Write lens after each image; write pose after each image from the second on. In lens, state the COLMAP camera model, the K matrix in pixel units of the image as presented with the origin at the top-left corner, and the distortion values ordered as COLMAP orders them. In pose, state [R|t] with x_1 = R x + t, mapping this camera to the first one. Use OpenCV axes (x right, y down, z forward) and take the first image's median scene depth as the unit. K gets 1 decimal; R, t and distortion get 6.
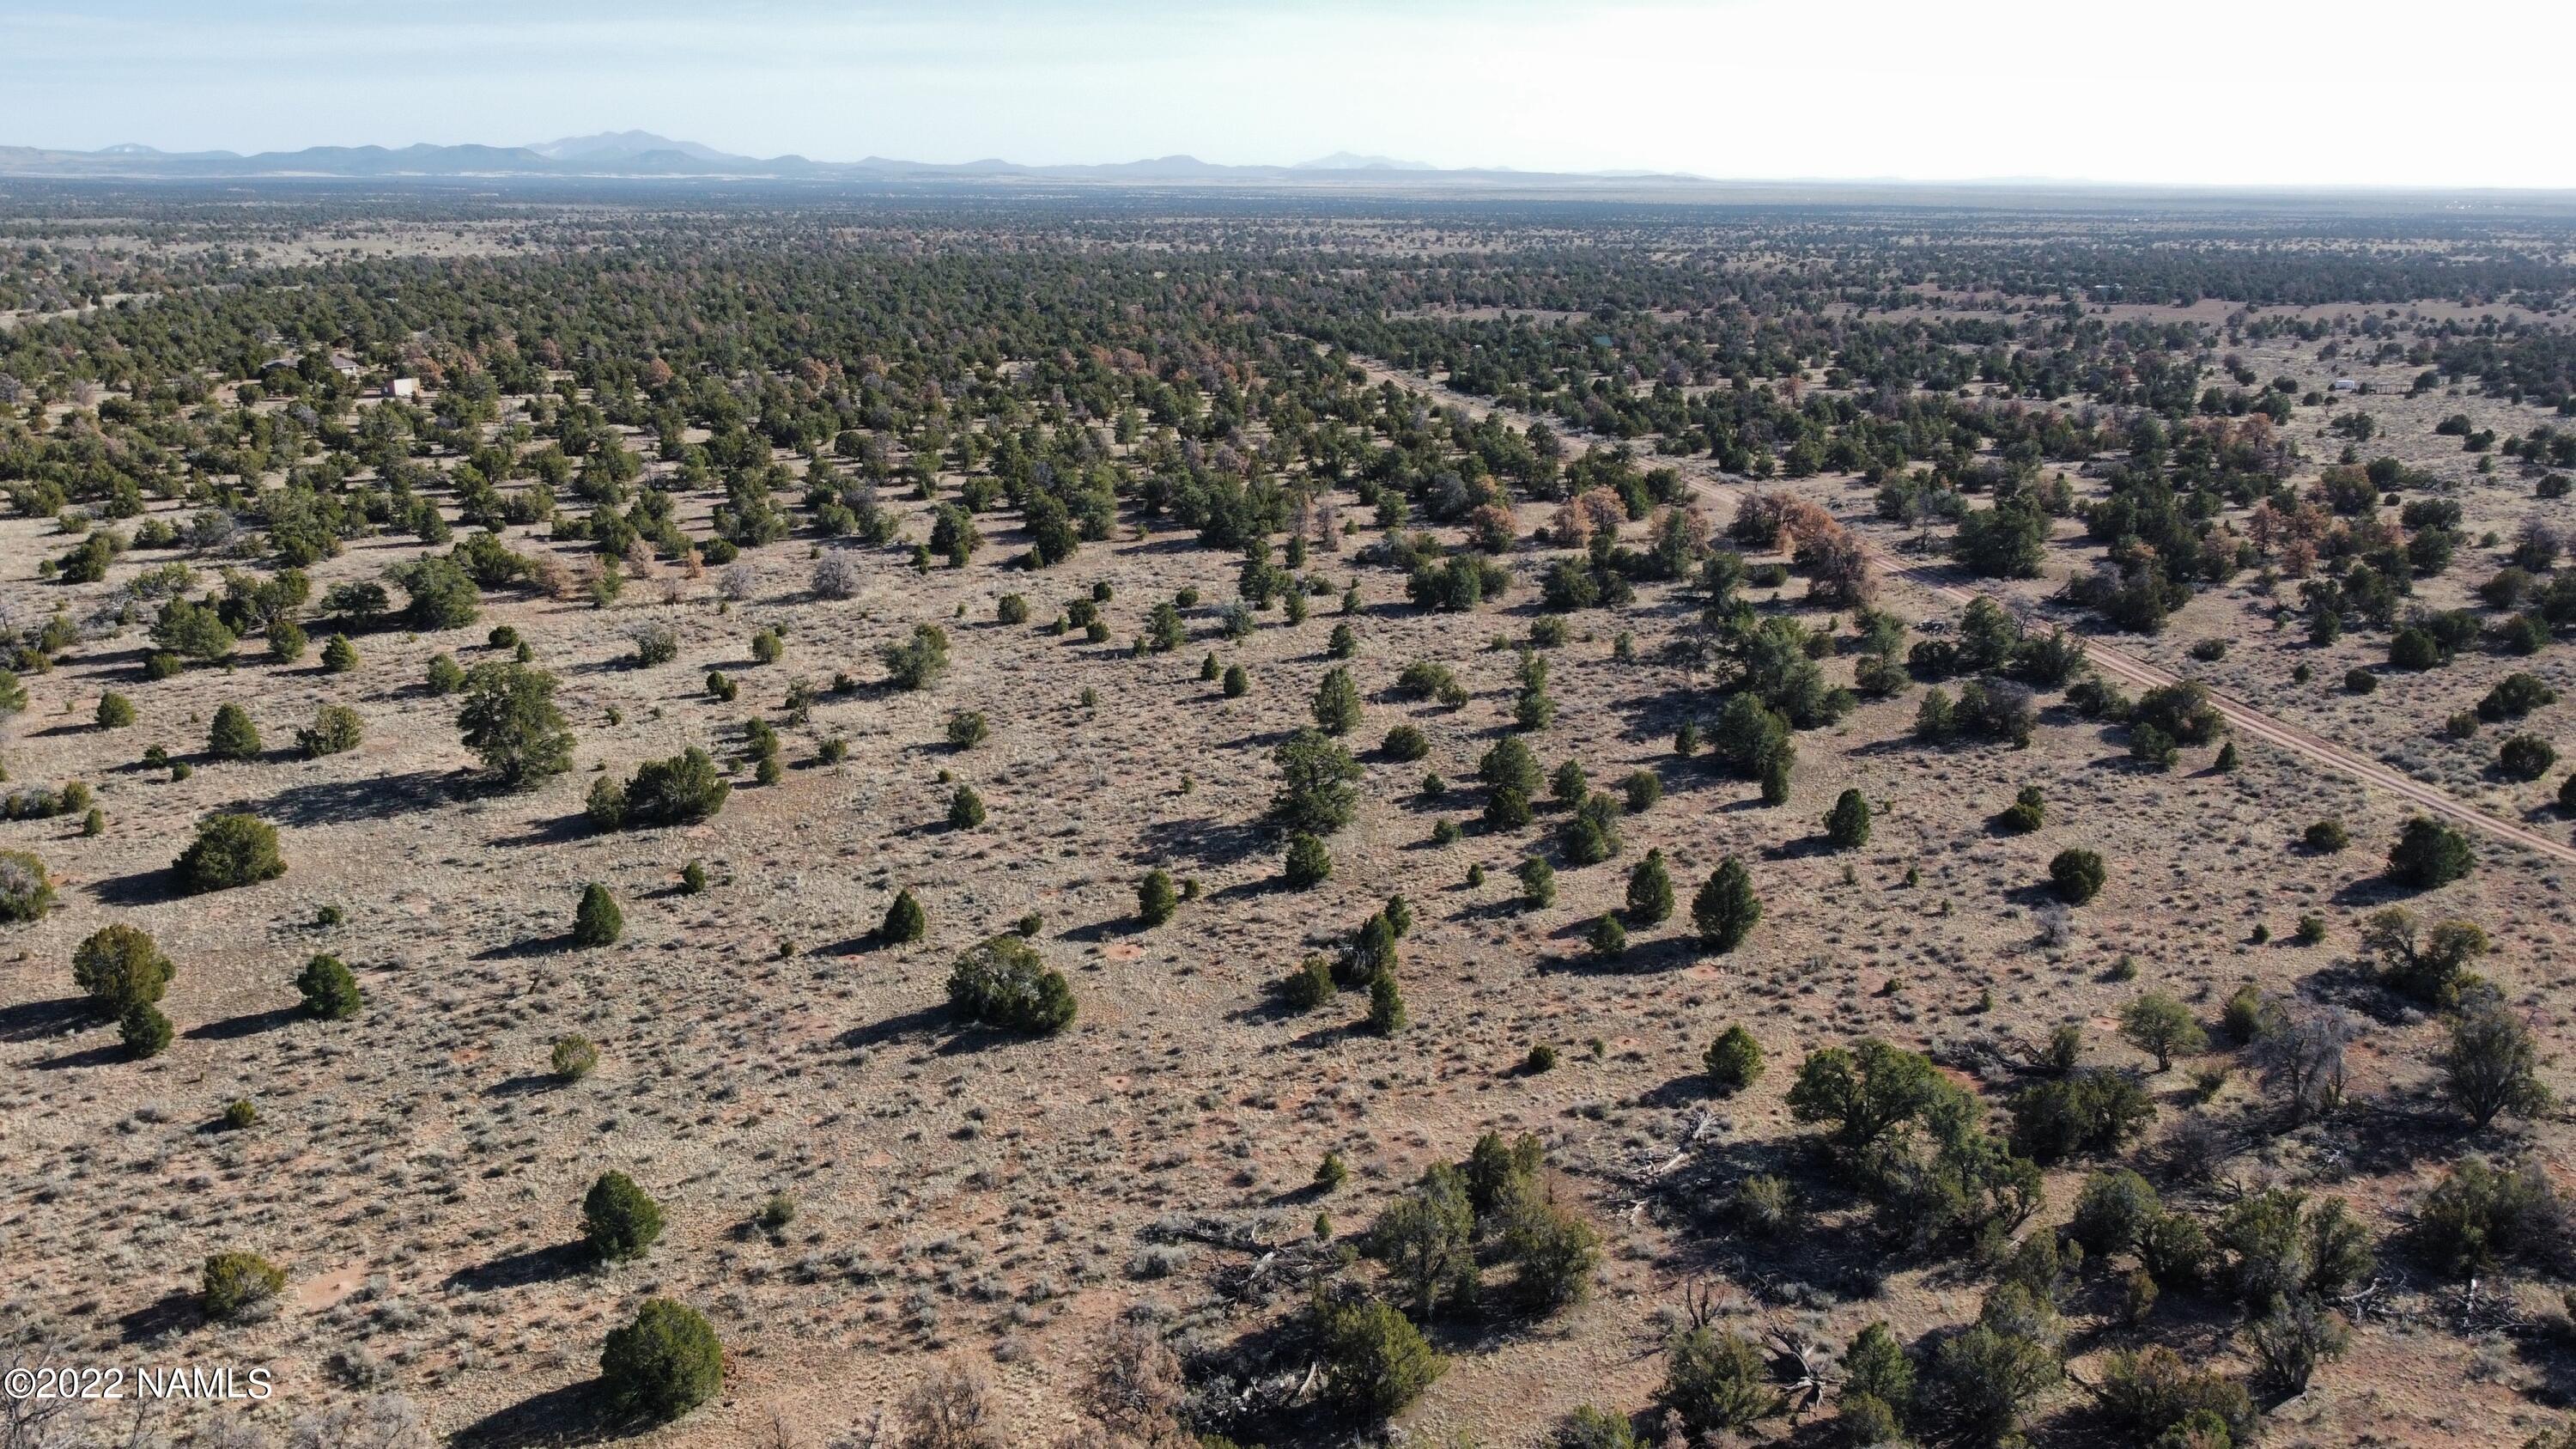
lens RADIAL K [[1962.0, 0, 1283.3], [0, 1962.0, 719.1], [0, 0, 1]] dist [0.003323, -0.004965]
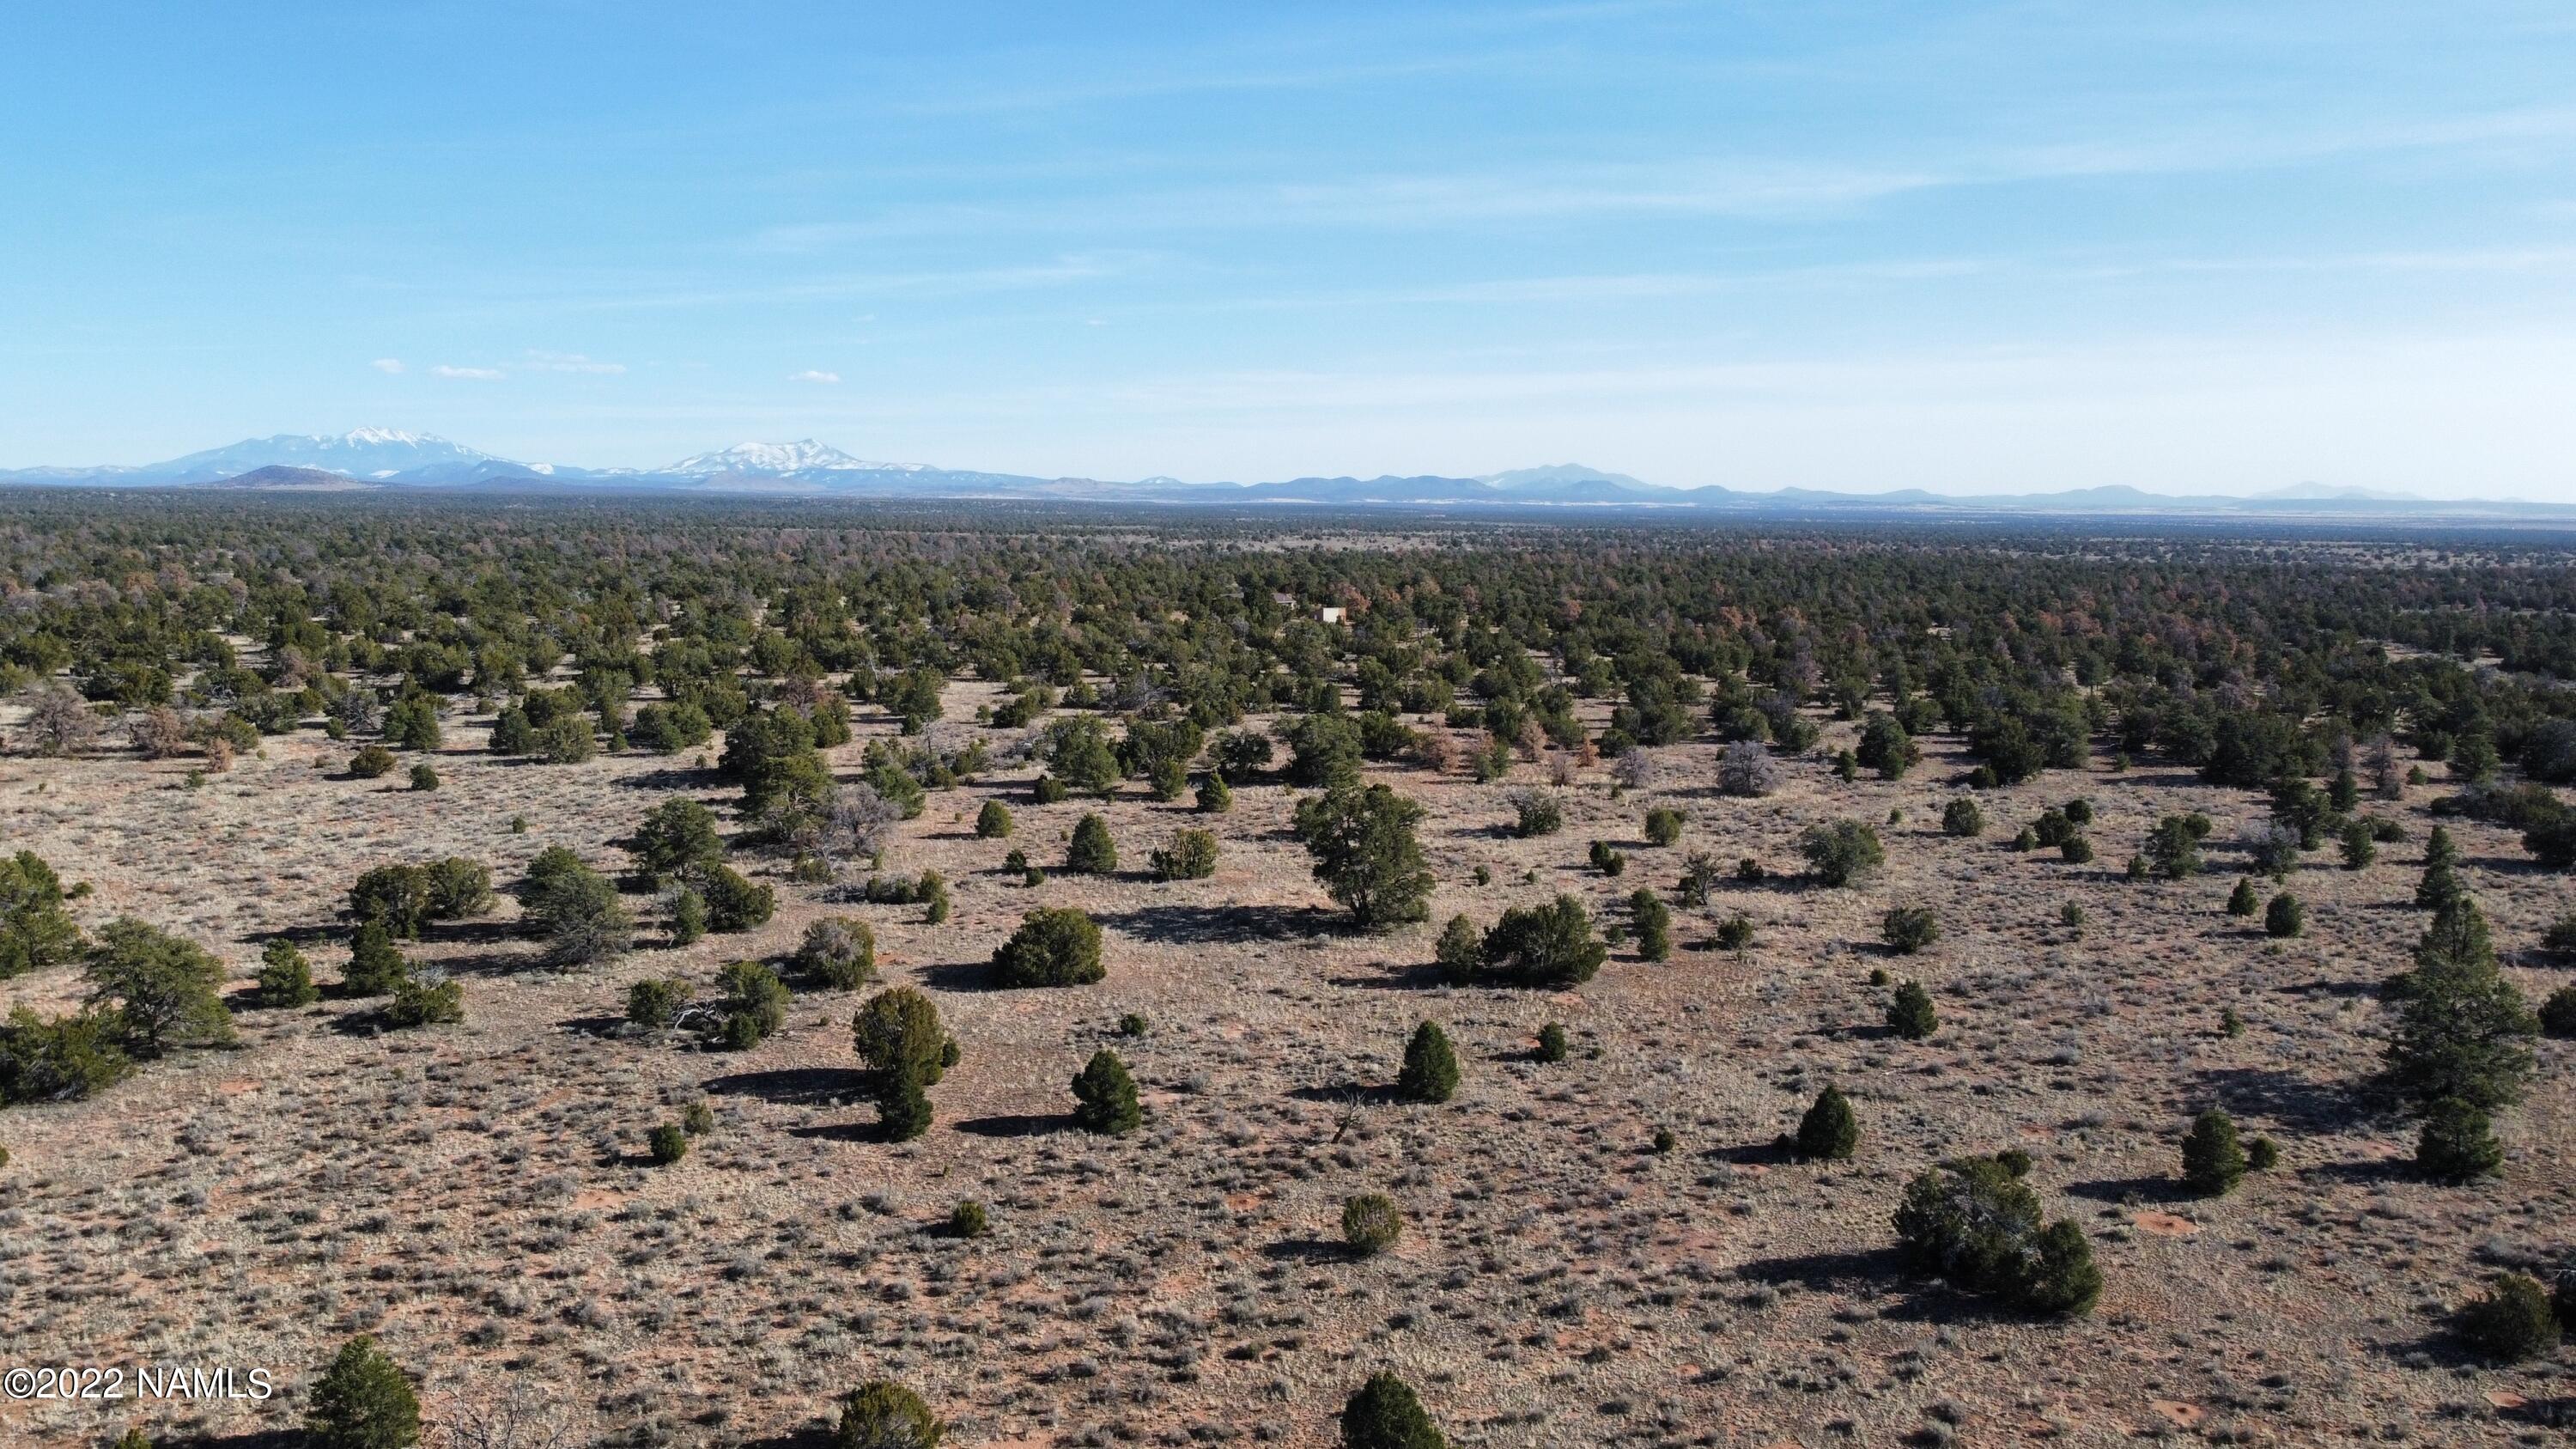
lens RADIAL K [[1962.0, 0, 1294.9], [0, 1962.0, 731.5], [0, 0, 1]] dist [0.003323, -0.004965]
pose [[0.902714, 0.057919, -0.426324, -0.066472], [-0.122587, 0.984449, -0.125827, 0.067769], [0.412407, 0.165847, 0.895777, 0.234551]]
